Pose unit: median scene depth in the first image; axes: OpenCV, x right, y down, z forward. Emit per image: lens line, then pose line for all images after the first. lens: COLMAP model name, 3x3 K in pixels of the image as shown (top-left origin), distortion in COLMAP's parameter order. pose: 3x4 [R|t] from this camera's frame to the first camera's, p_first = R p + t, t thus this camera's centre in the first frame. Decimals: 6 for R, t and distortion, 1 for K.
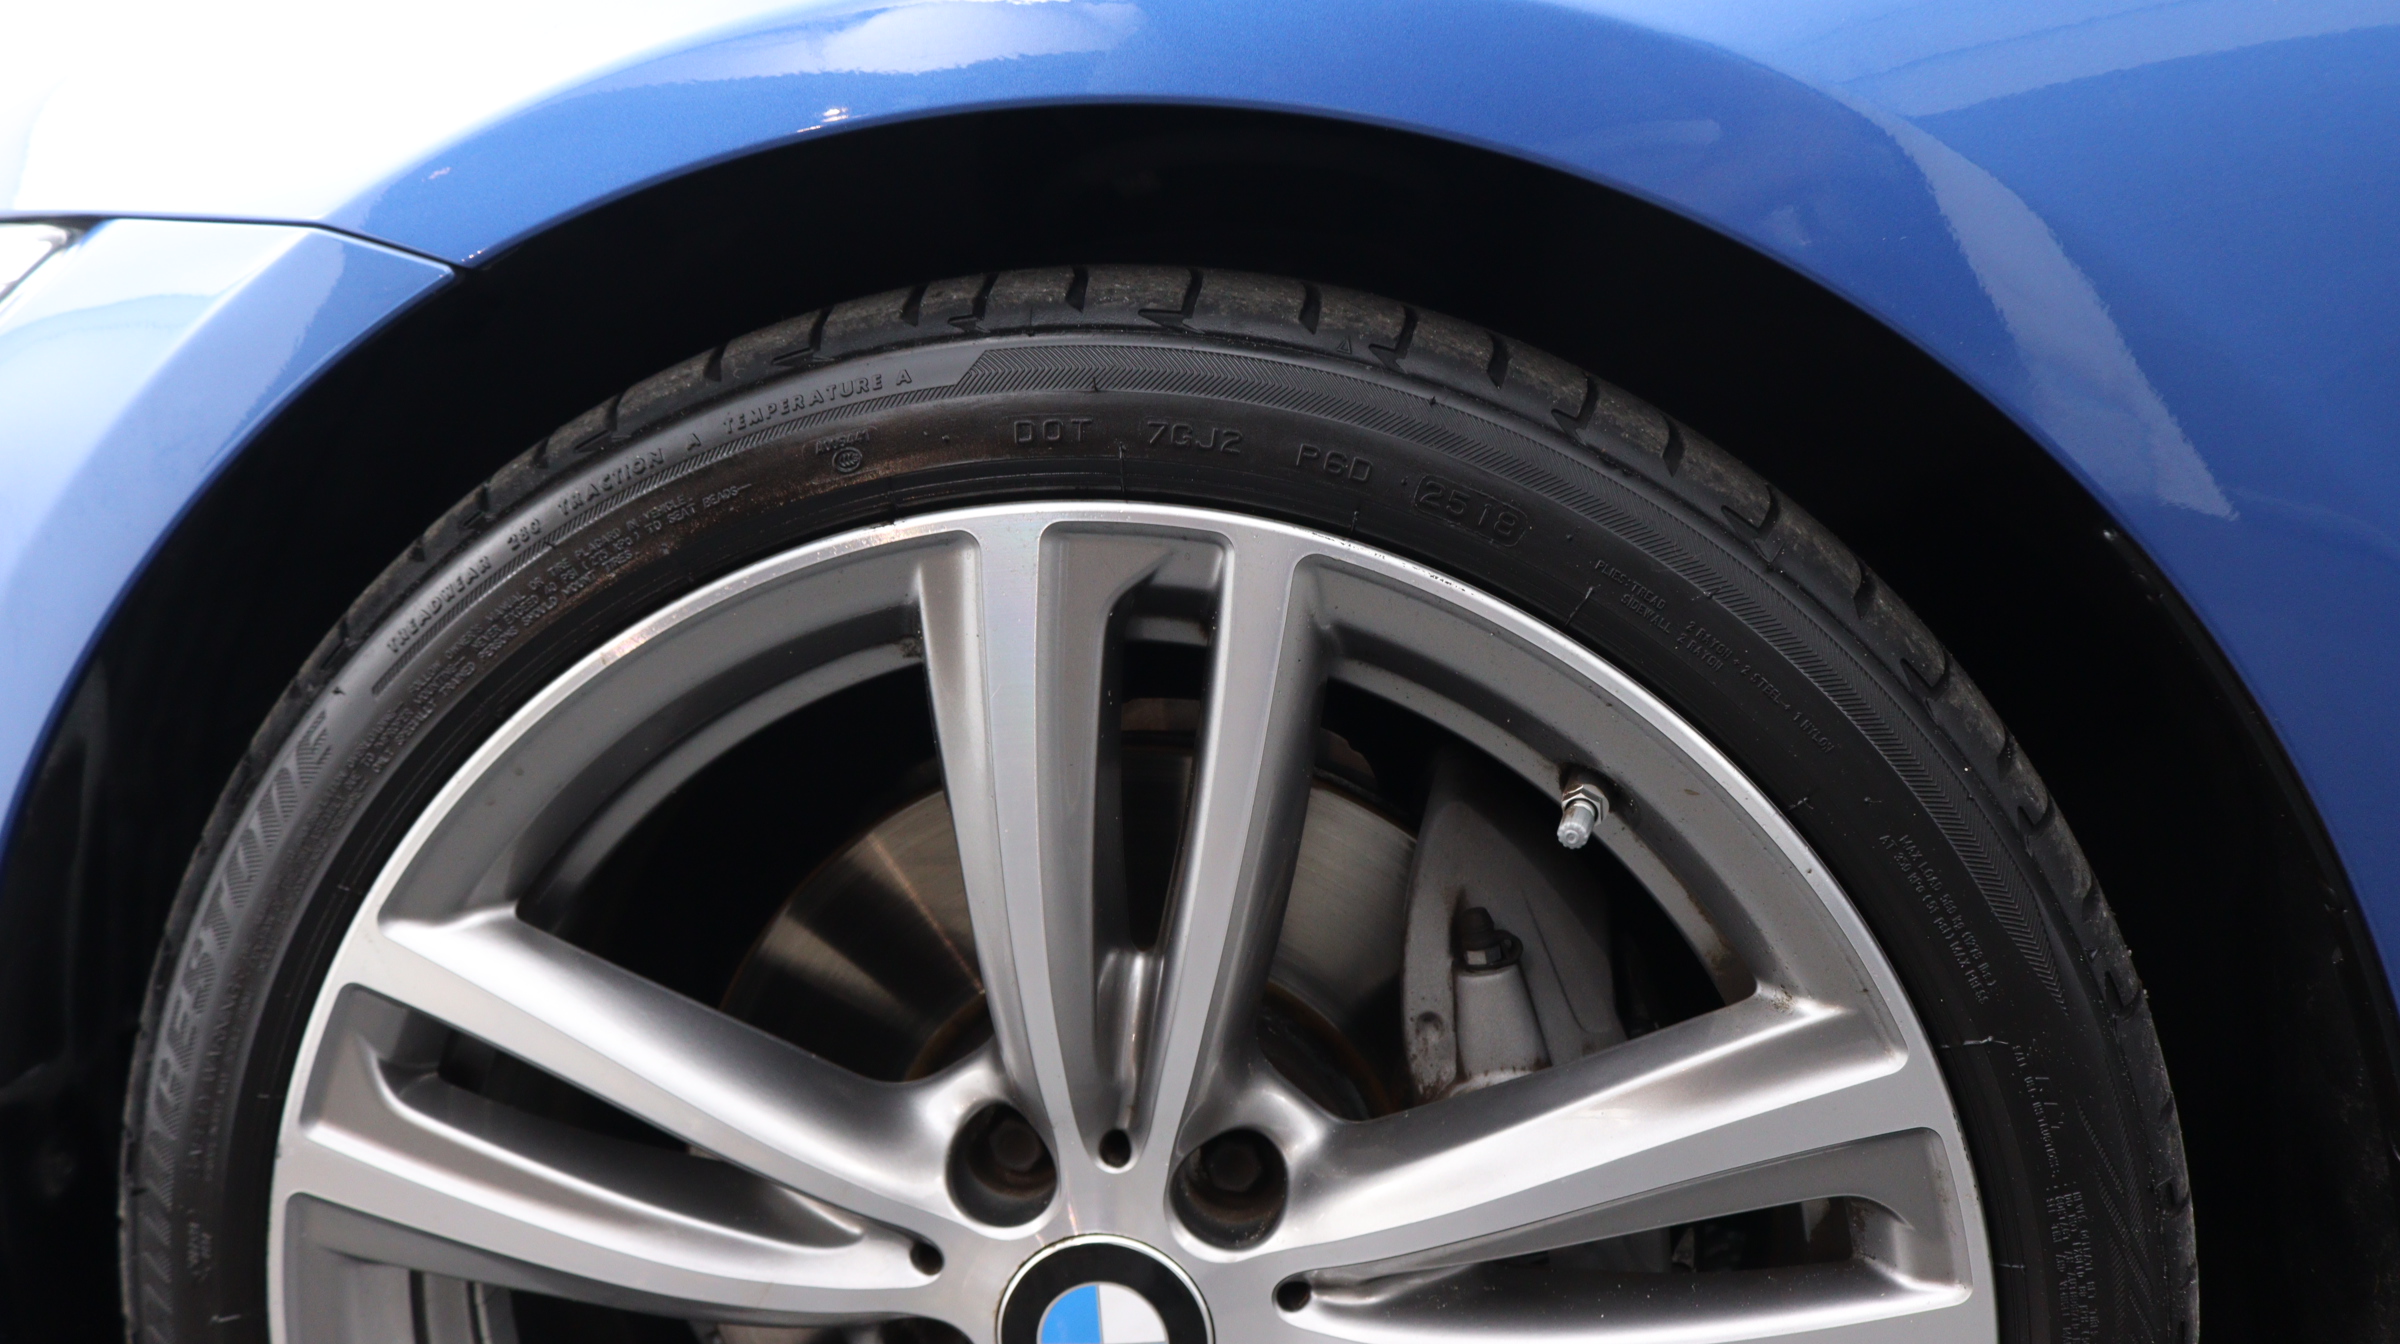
lens RADIAL K [[2015.5, 0, 1193.3], [0, 2015.5, 671.6], [0, 0, 1]] dist [0.001541, 0.017378]
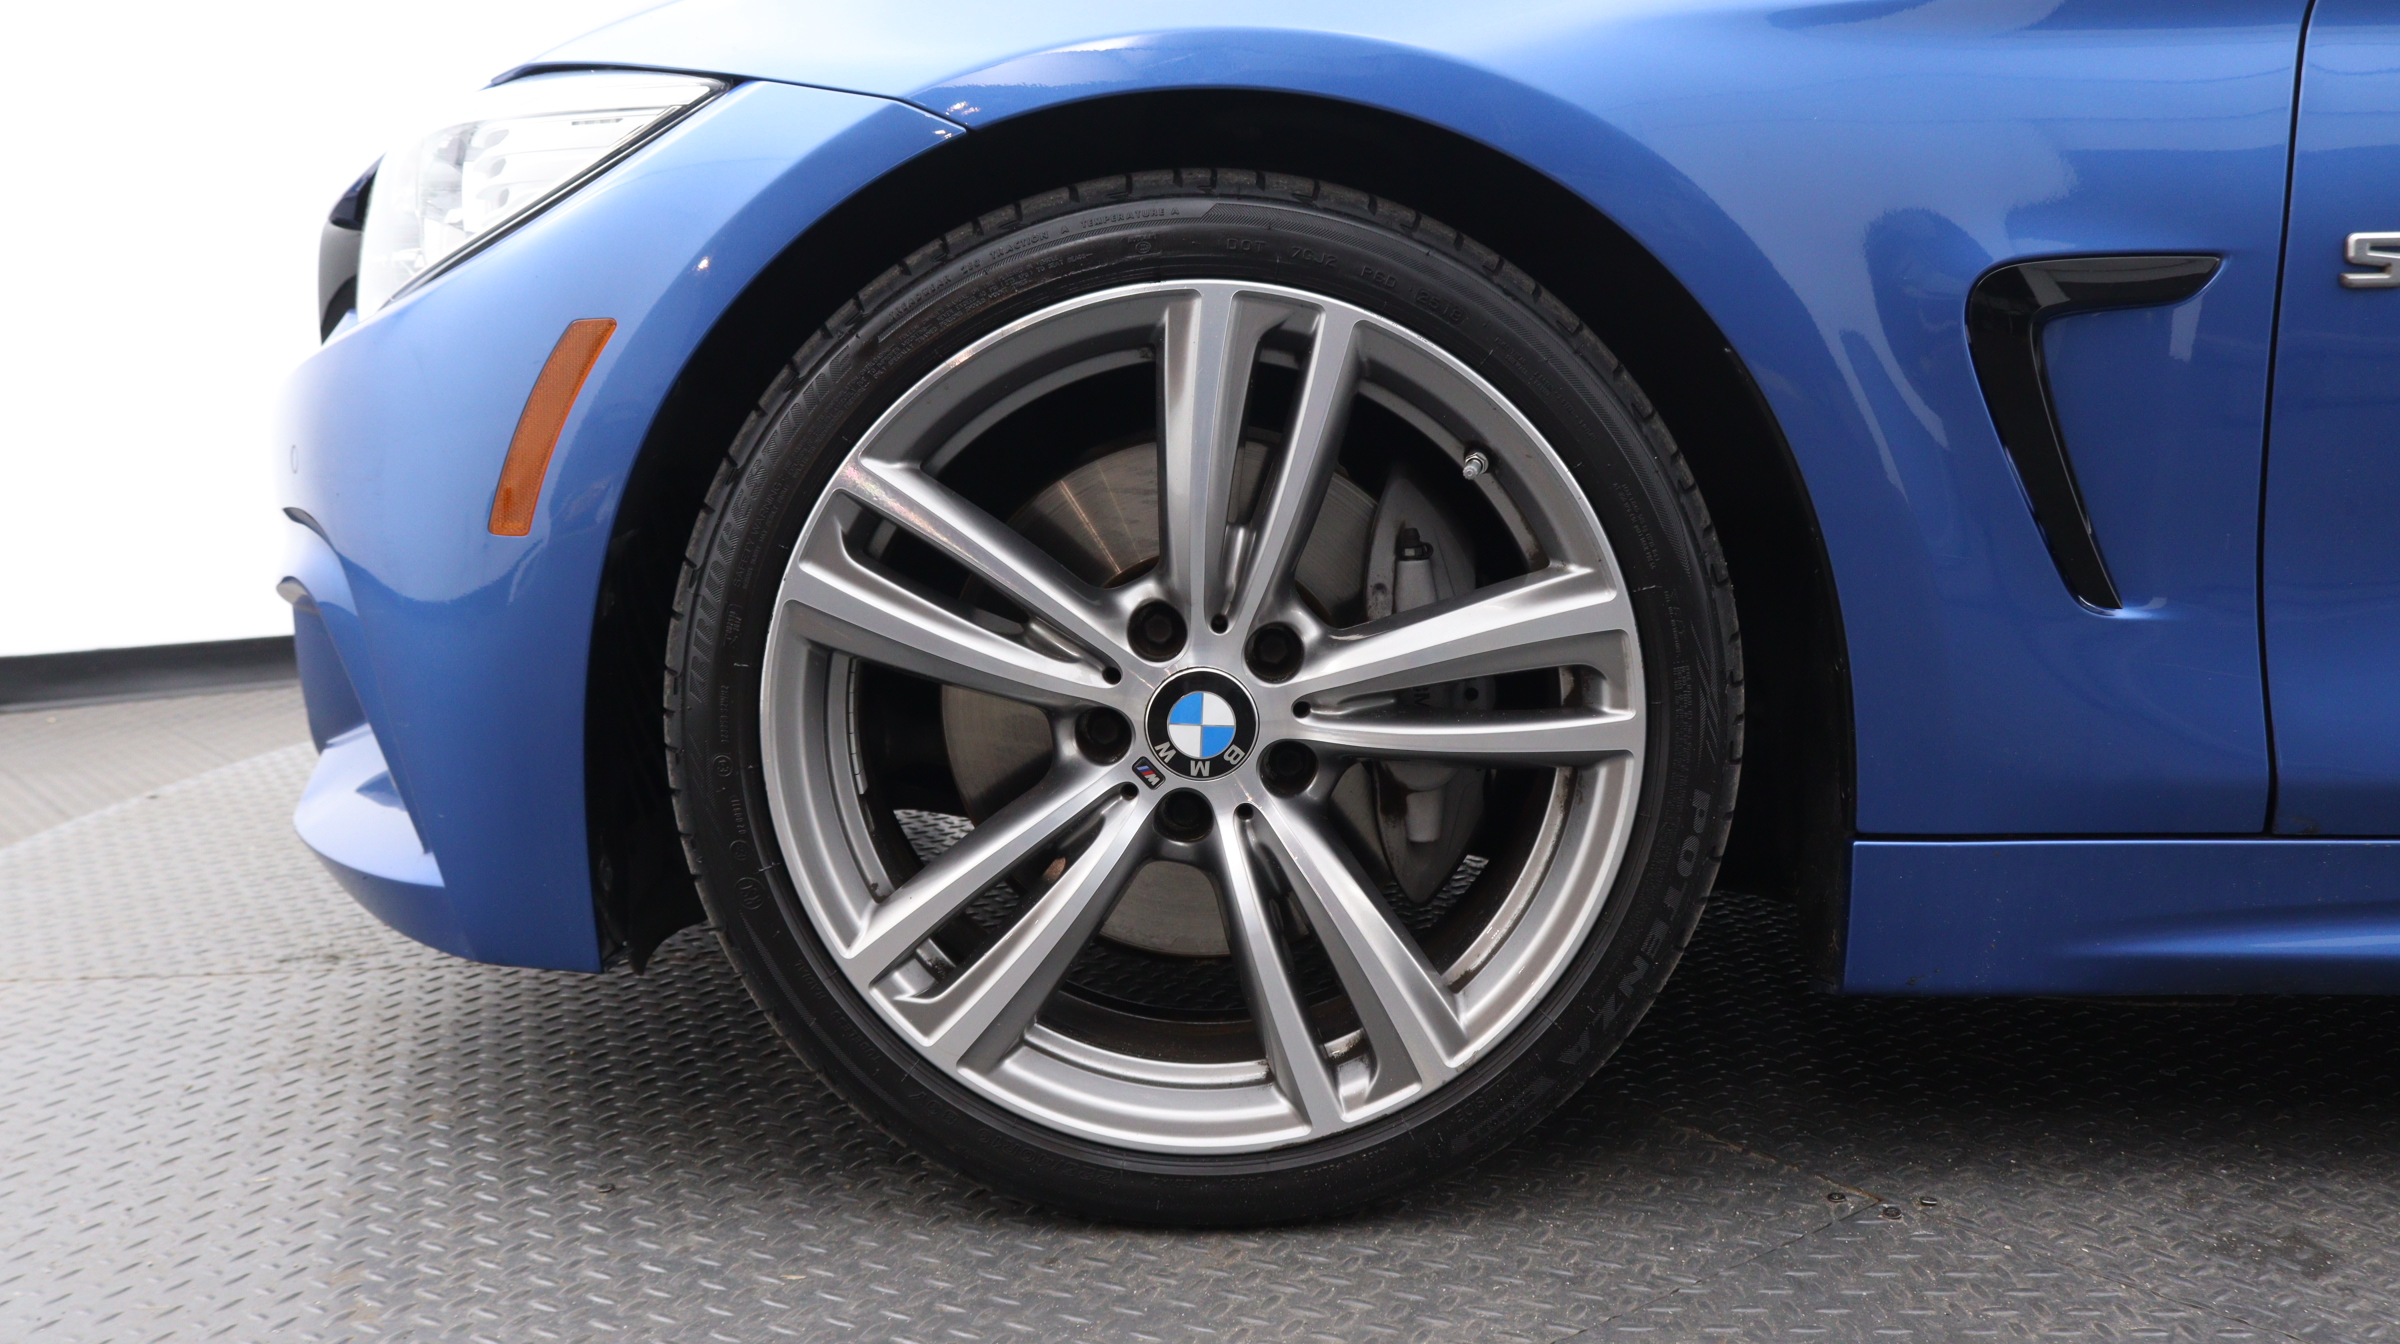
lens RADIAL K [[2401.7, 0, 1205.1], [0, 2401.7, 674.7], [0, 0, 1]] dist [0.021653, 0.000000]
pose [[0.986963, 0.106480, 0.120692, -0.351042], [-0.102488, 0.993976, -0.038828, 0.405728], [-0.124099, 0.025953, 0.991930, -1.386104]]
